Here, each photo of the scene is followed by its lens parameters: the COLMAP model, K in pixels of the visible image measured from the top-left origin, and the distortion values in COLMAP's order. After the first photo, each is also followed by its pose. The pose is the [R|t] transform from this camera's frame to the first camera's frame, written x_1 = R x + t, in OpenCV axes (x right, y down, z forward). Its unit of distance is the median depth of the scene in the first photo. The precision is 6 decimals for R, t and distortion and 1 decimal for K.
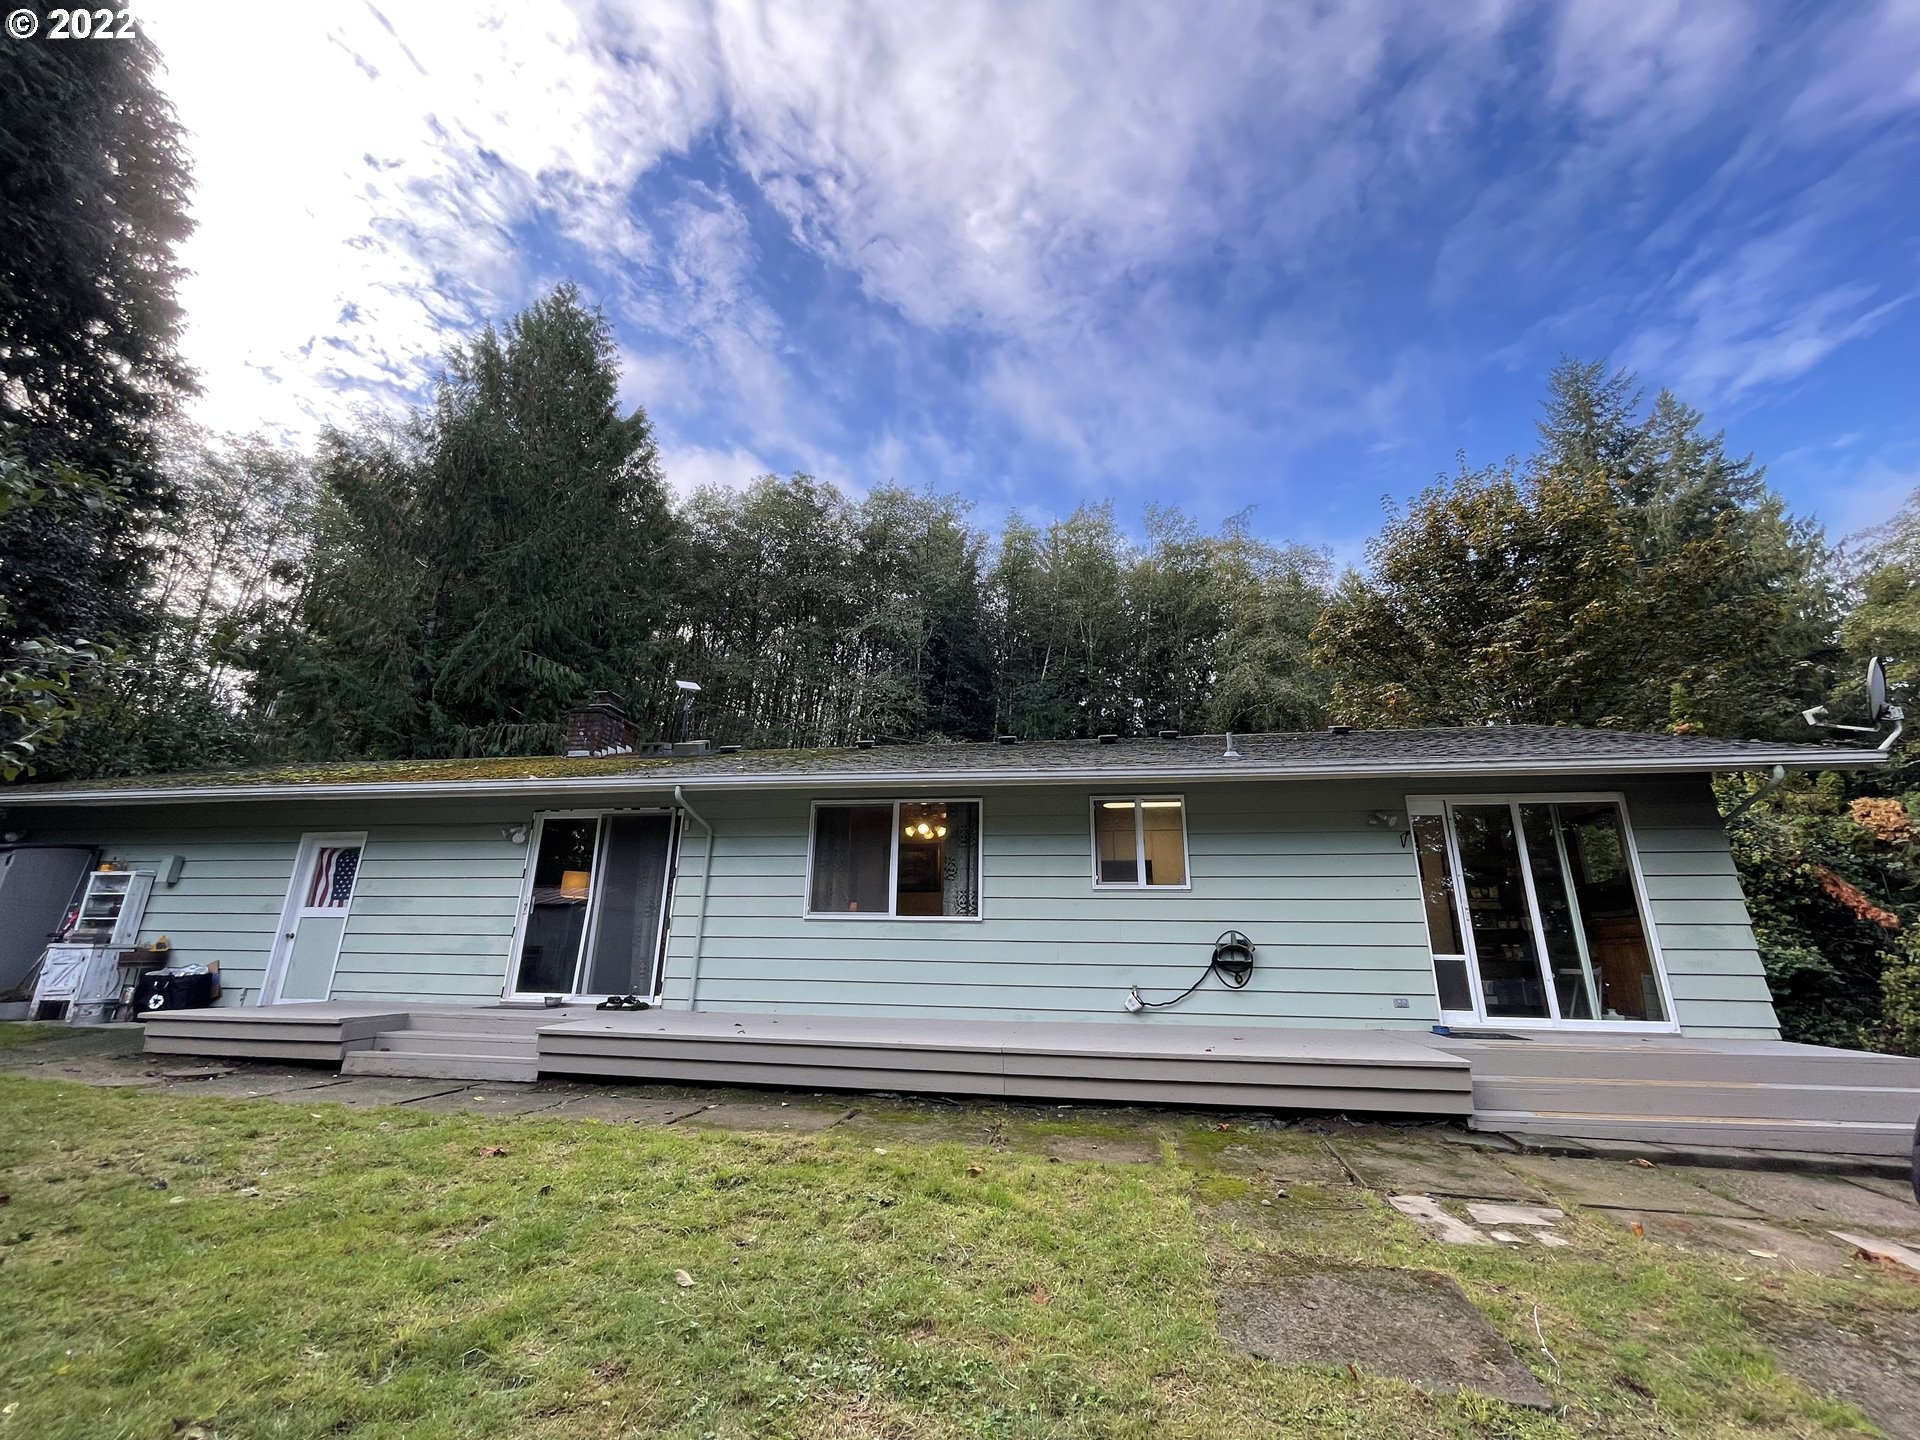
lens RADIAL K [[775.5, 0, 960.0], [0, 775.5, 720.0], [0, 0, 1]] dist [-0.003576, -0.000131]
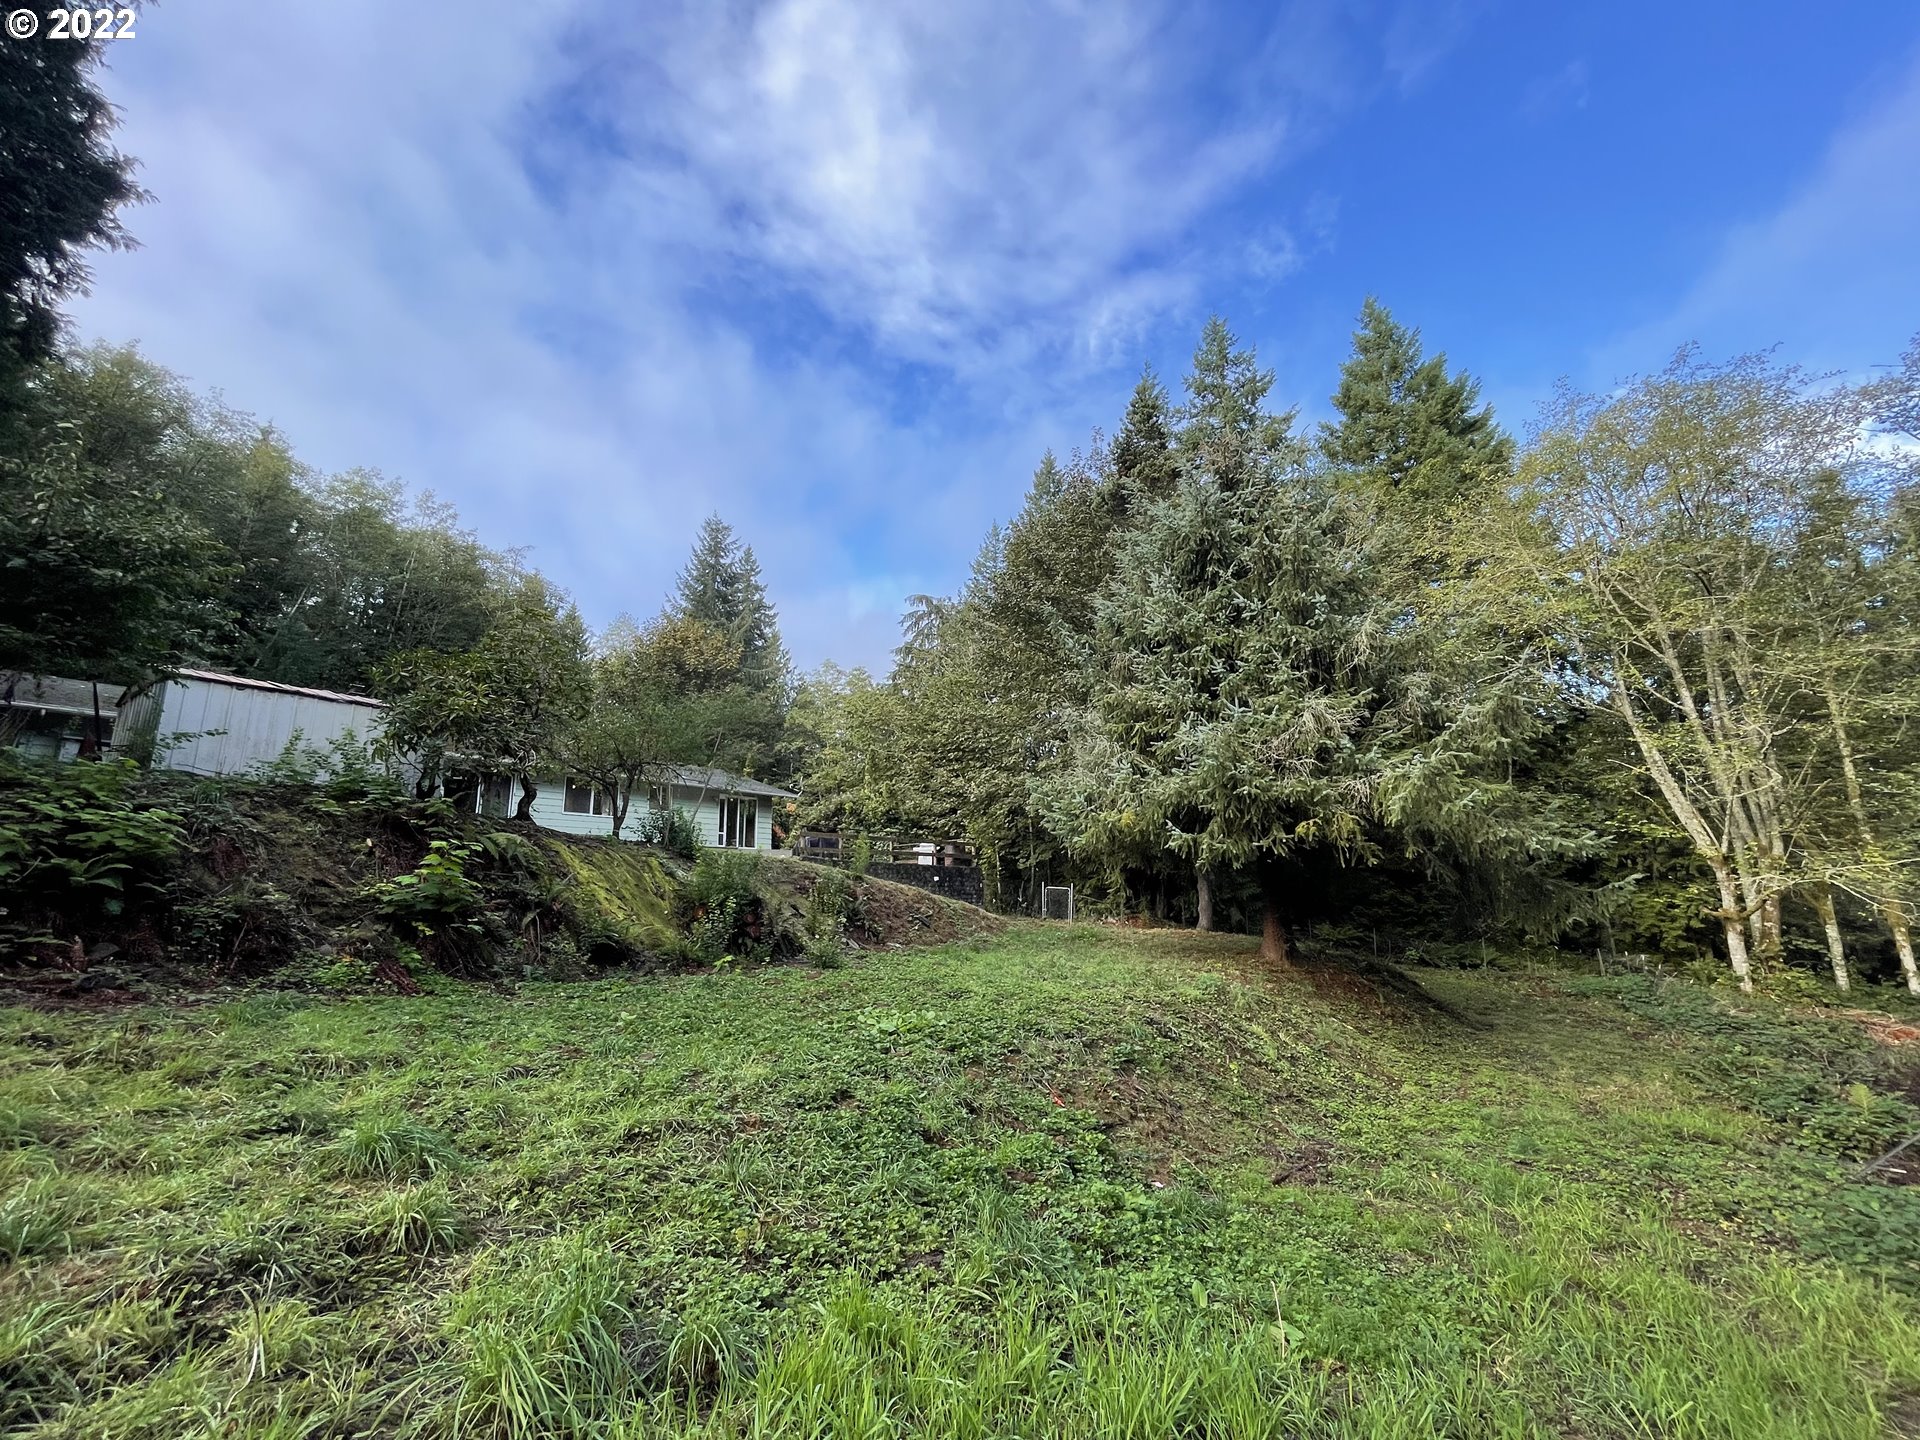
lens RADIAL K [[775.5, 0, 960.0], [0, 775.5, 720.0], [0, 0, 1]] dist [-0.003576, -0.000131]
pose [[0.437293, 0.175222, 0.882084, -0.357545], [-0.221432, 0.971617, -0.083232, -0.030937], [-0.871632, -0.158925, 0.463681, -0.273571]]
